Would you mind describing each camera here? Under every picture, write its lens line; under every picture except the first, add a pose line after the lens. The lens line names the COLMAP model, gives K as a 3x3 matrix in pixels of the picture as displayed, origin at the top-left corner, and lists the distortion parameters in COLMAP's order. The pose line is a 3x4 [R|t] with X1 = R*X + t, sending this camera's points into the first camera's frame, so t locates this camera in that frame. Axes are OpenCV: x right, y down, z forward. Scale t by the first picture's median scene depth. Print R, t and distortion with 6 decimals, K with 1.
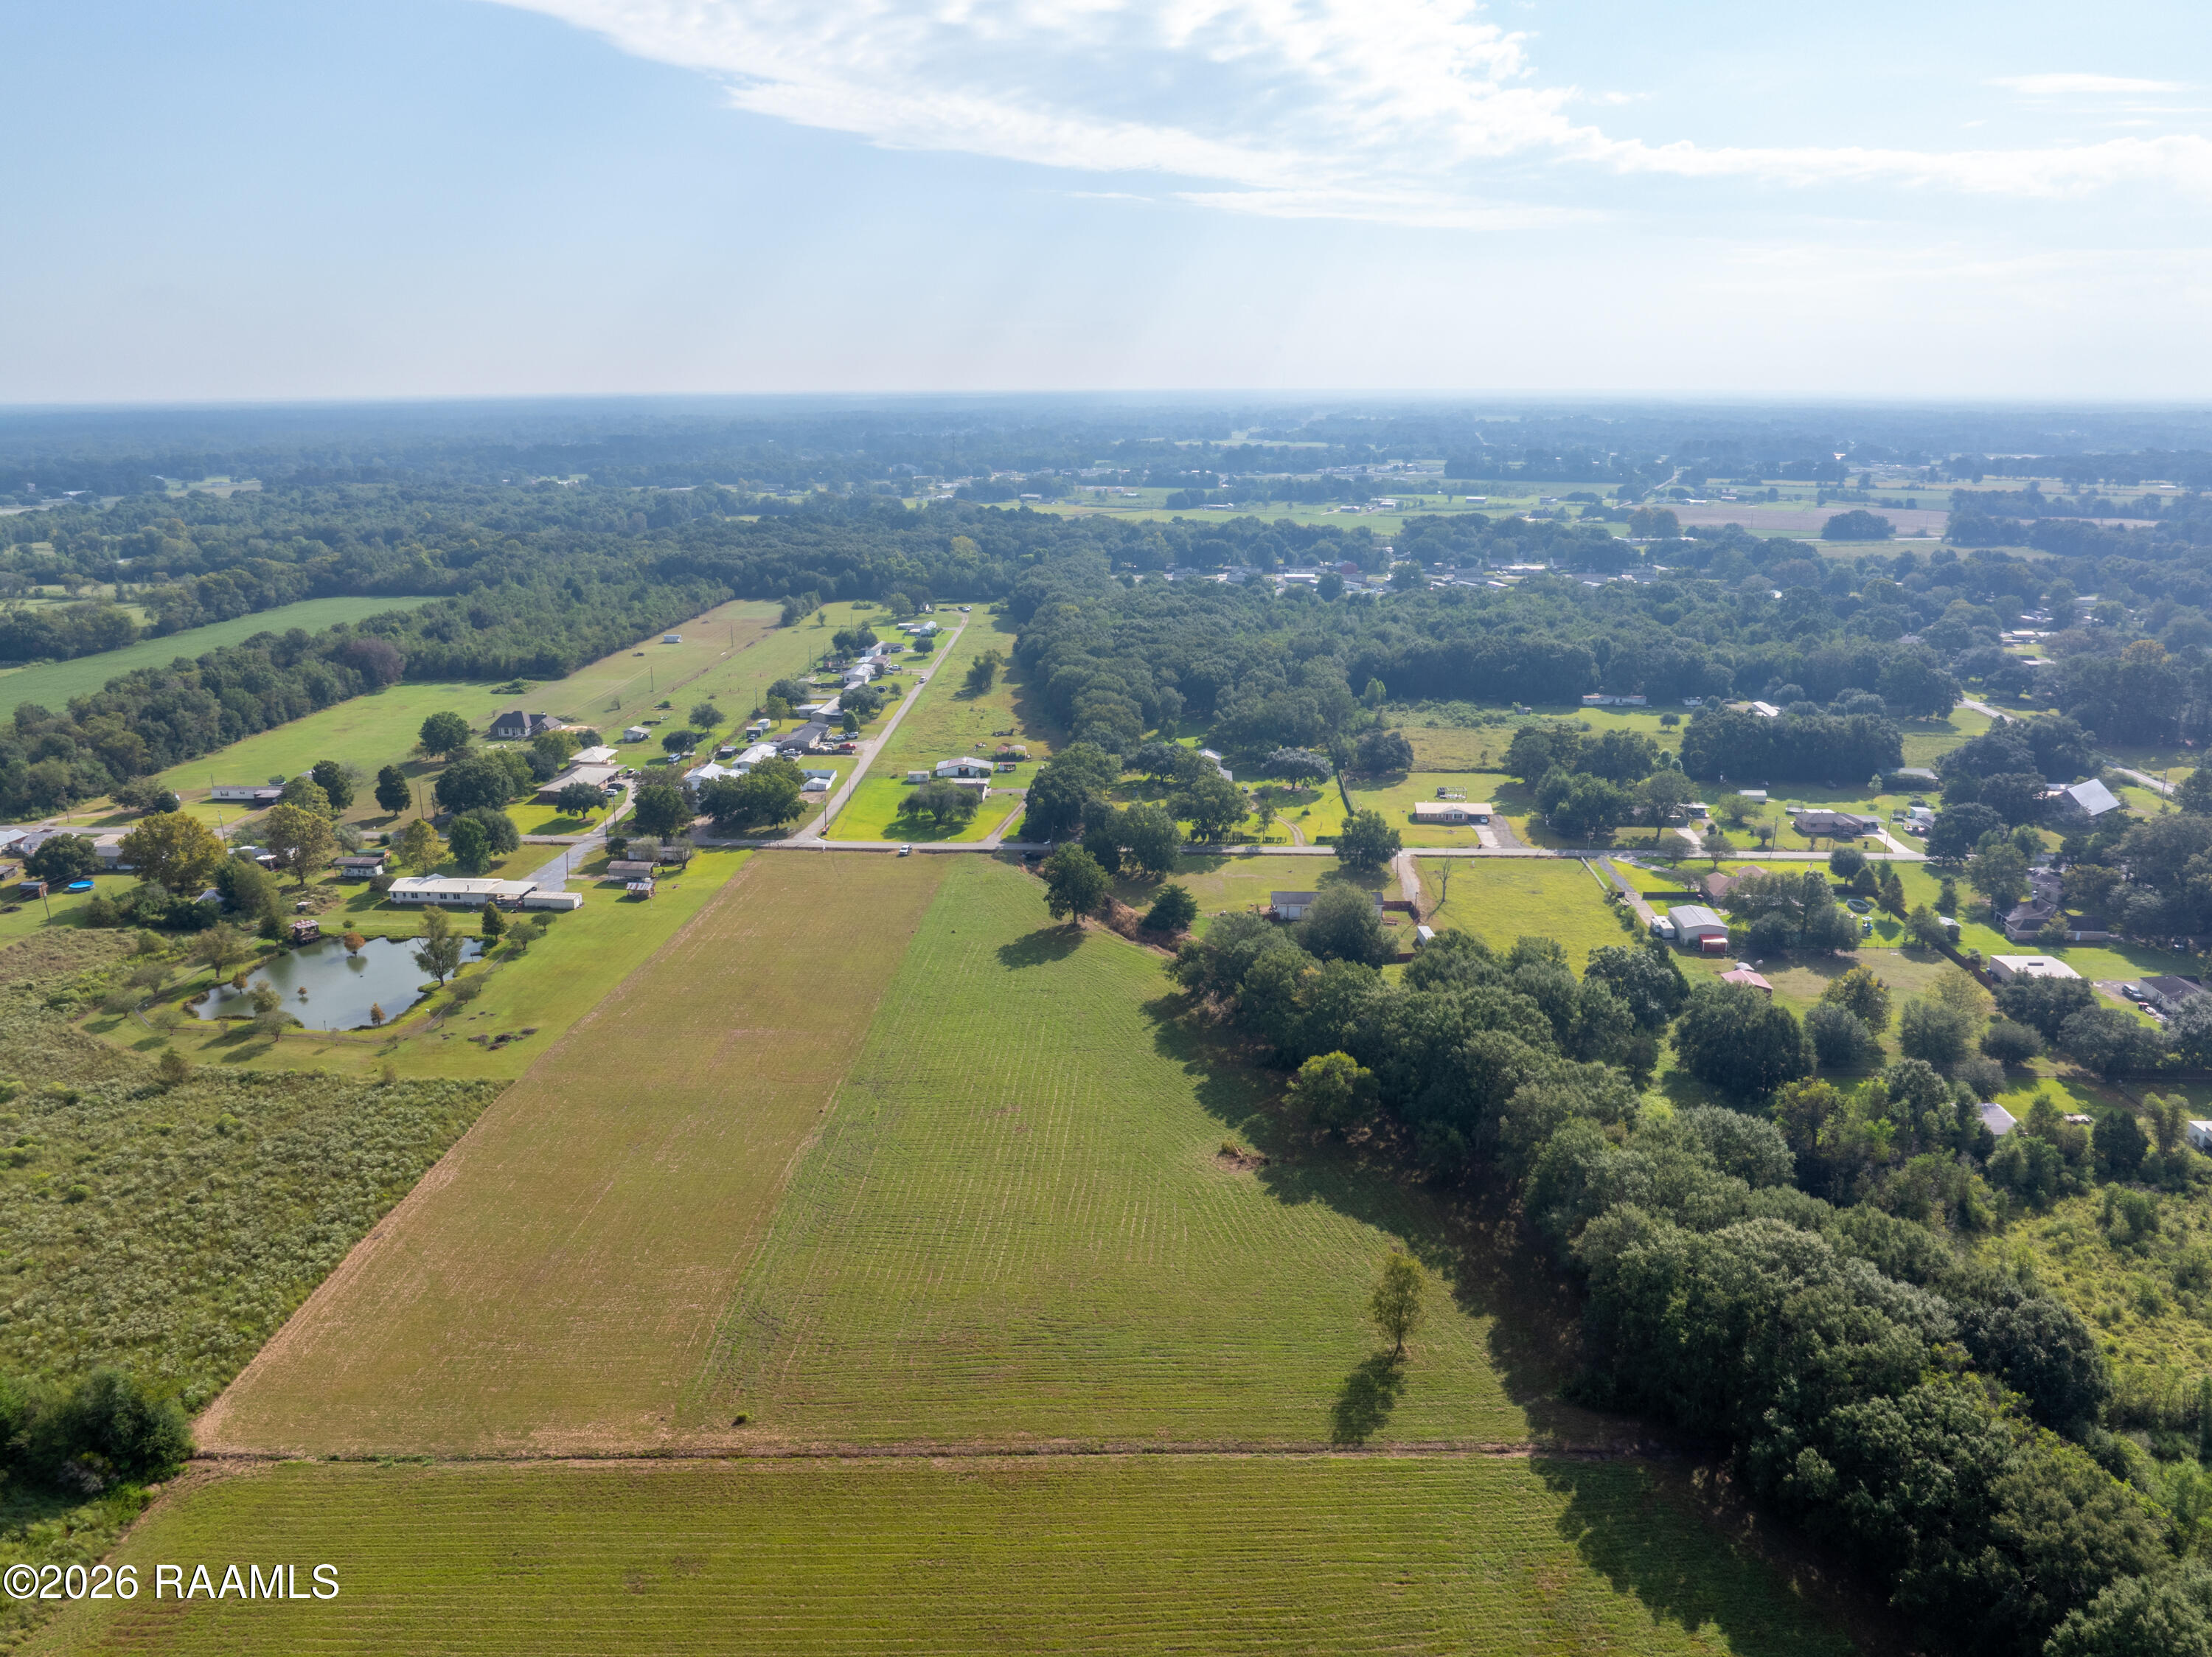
lens RADIAL K [[1549.1, 0, 1116.7], [0, 1549.1, 834.5], [0, 0, 1]] dist [-0.061541, 0.034530]
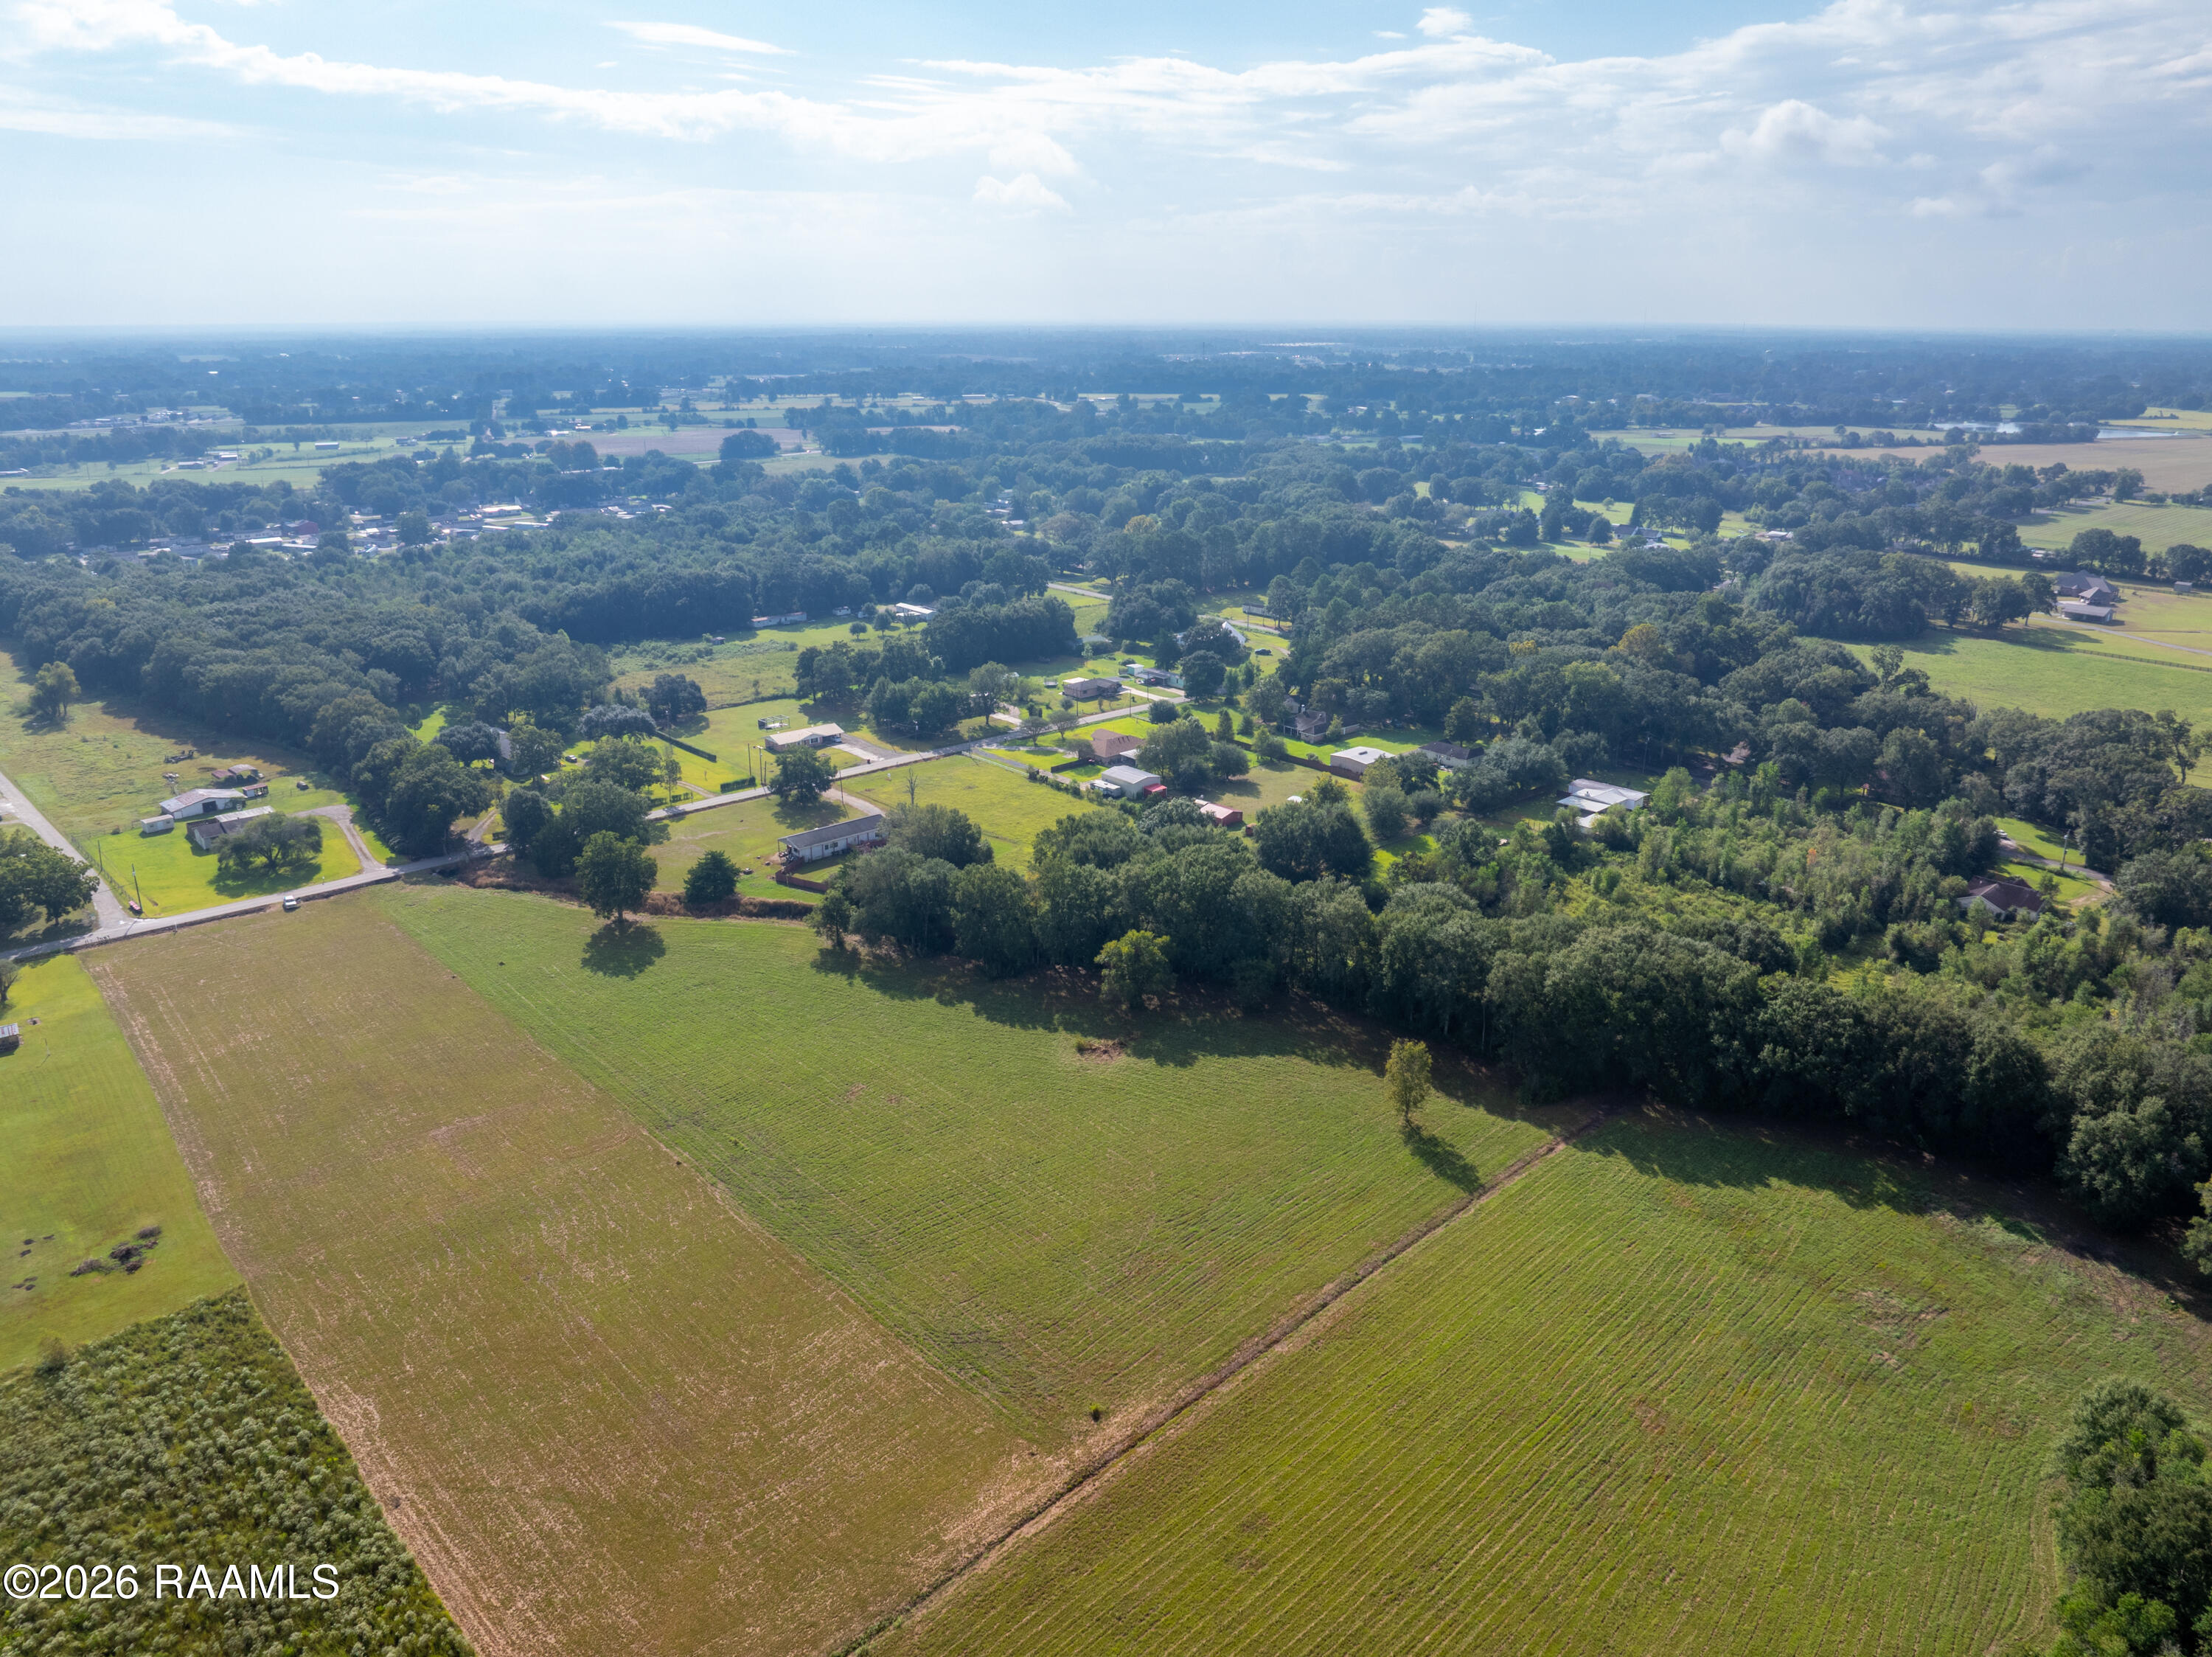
lens RADIAL K [[1549.1, 0, 1116.7], [0, 1549.1, 834.5], [0, 0, 1]] dist [-0.061541, 0.034530]
pose [[0.705451, -0.219541, 0.673900, -0.251849], [0.191253, 0.974511, 0.117265, -0.024126], [-0.682467, 0.046161, 0.729457, 0.088419]]
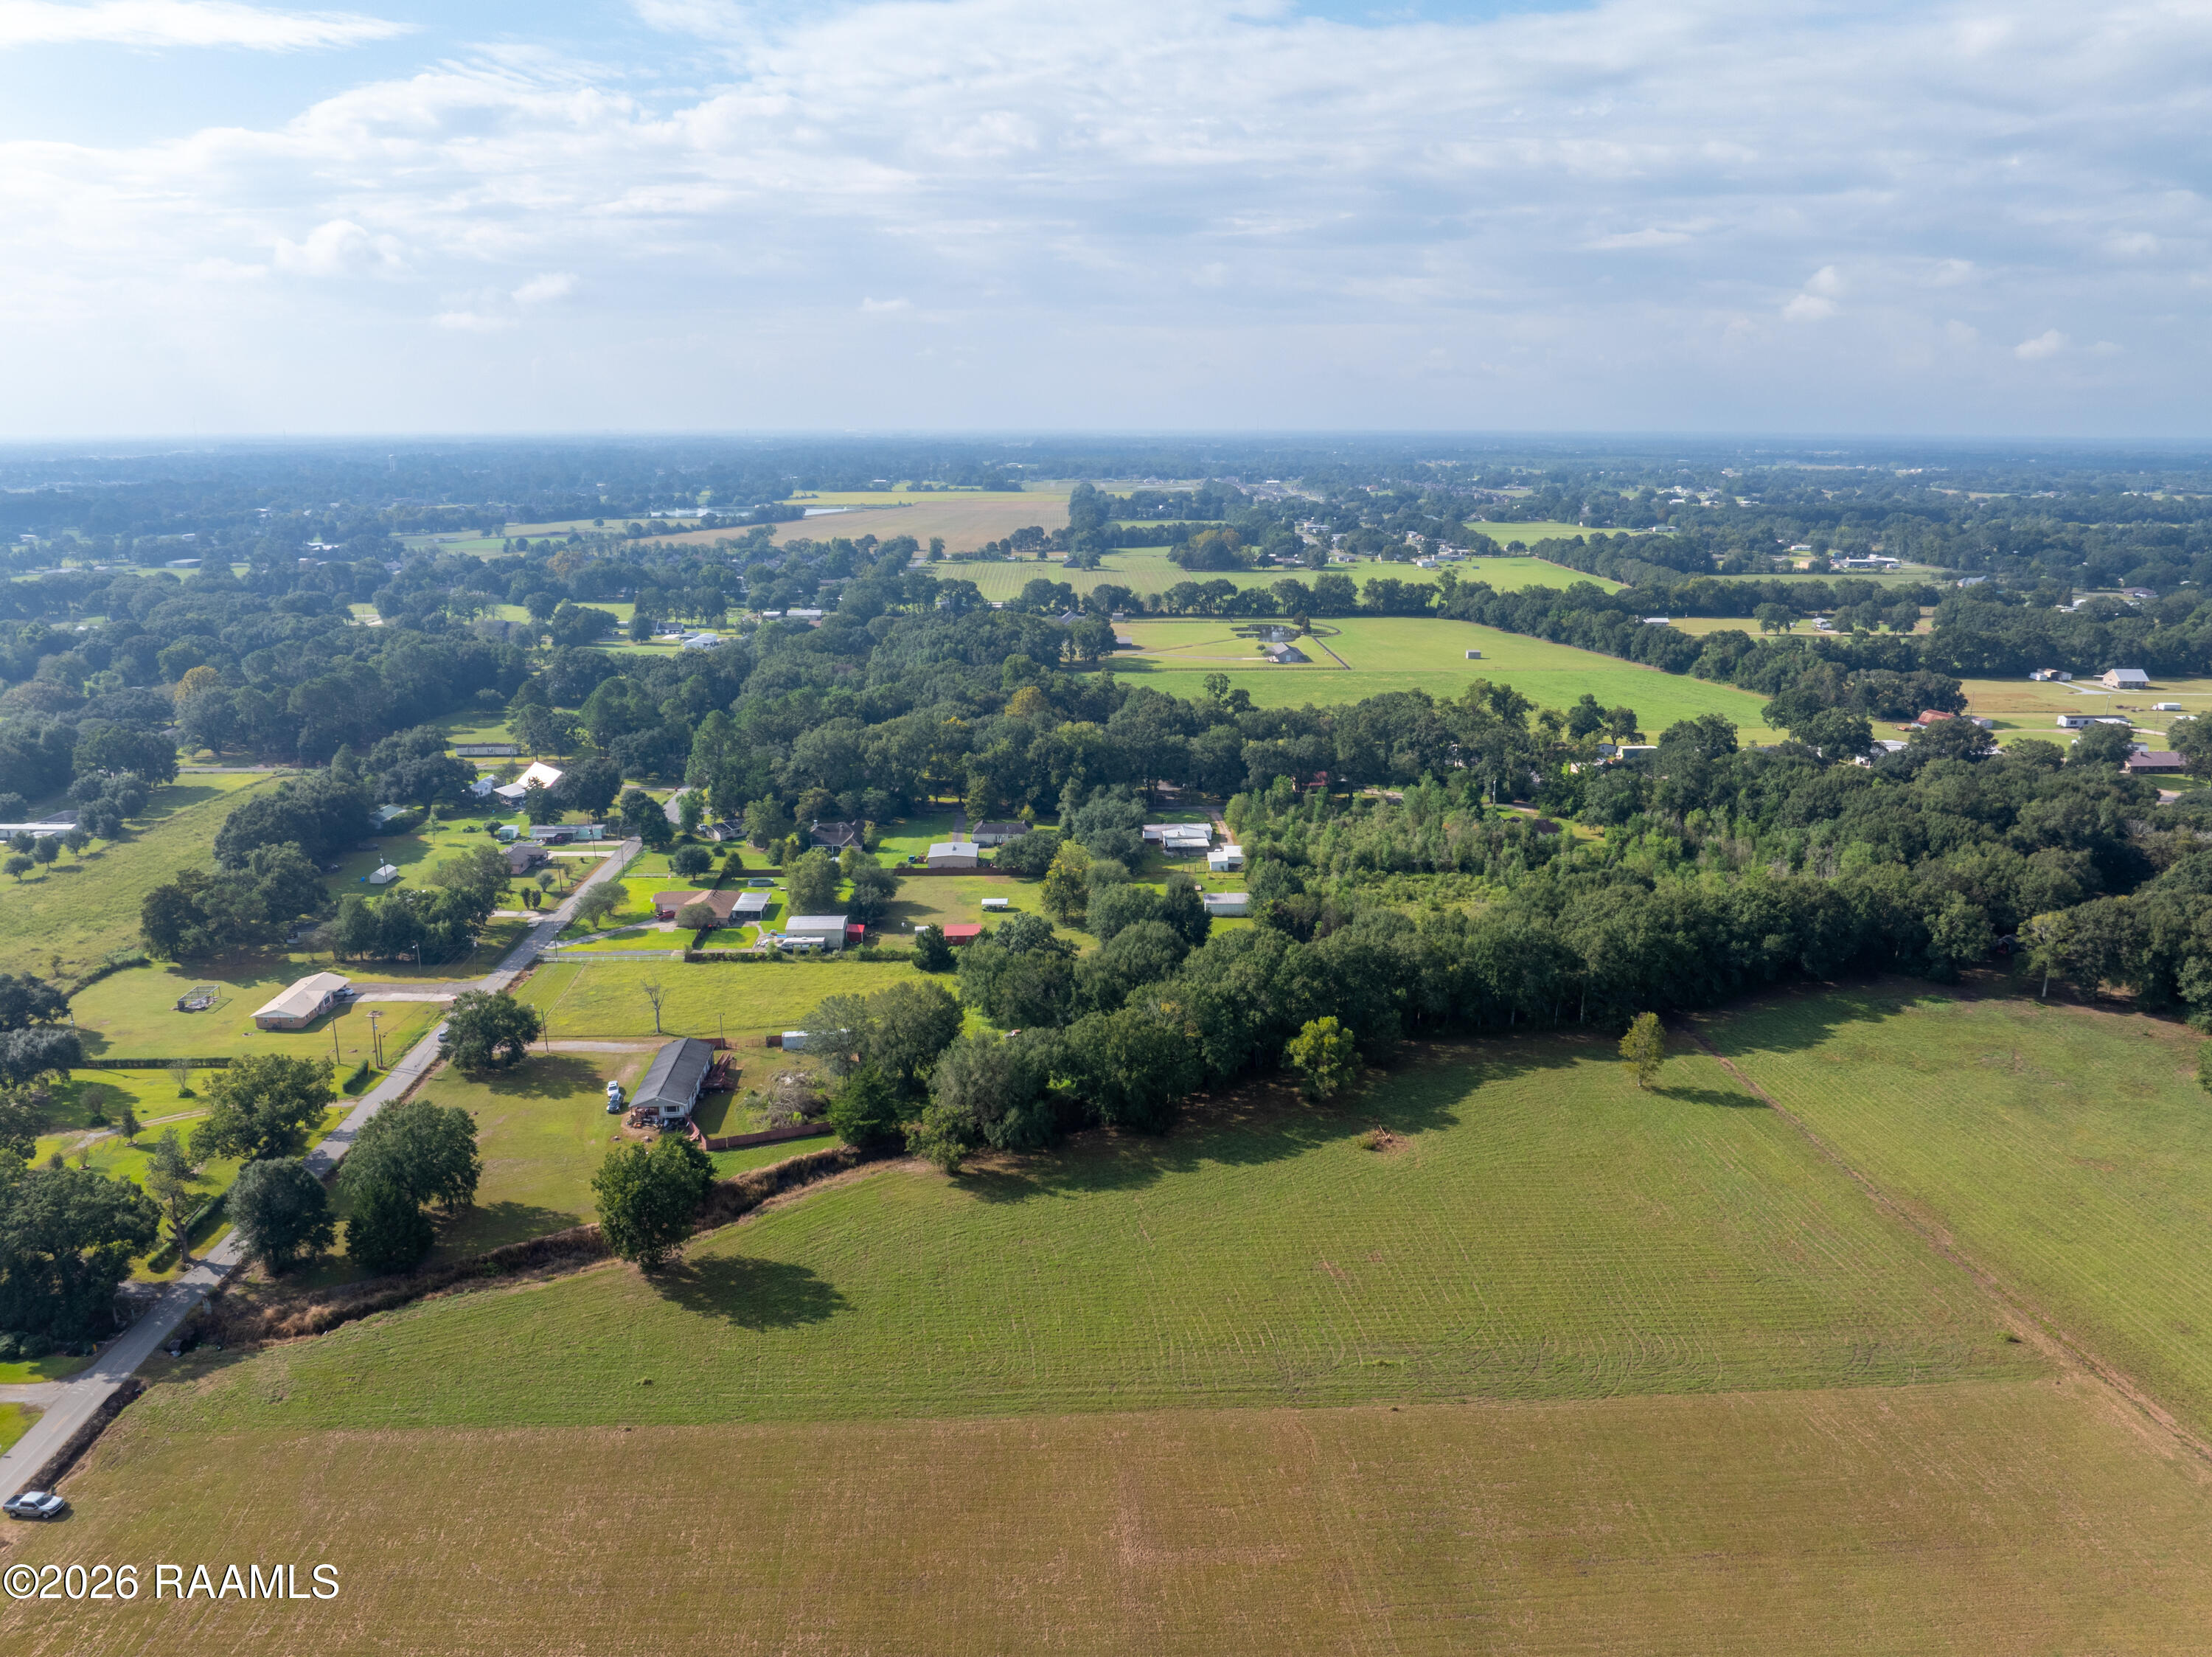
lens RADIAL K [[1549.1, 0, 1116.7], [0, 1549.1, 834.5], [0, 0, 1]] dist [-0.061541, 0.034530]
pose [[-0.103083, -0.248198, 0.963209, -0.350437], [0.274630, 0.923624, 0.267389, -0.125436], [-0.956008, 0.292090, -0.027047, 0.481078]]
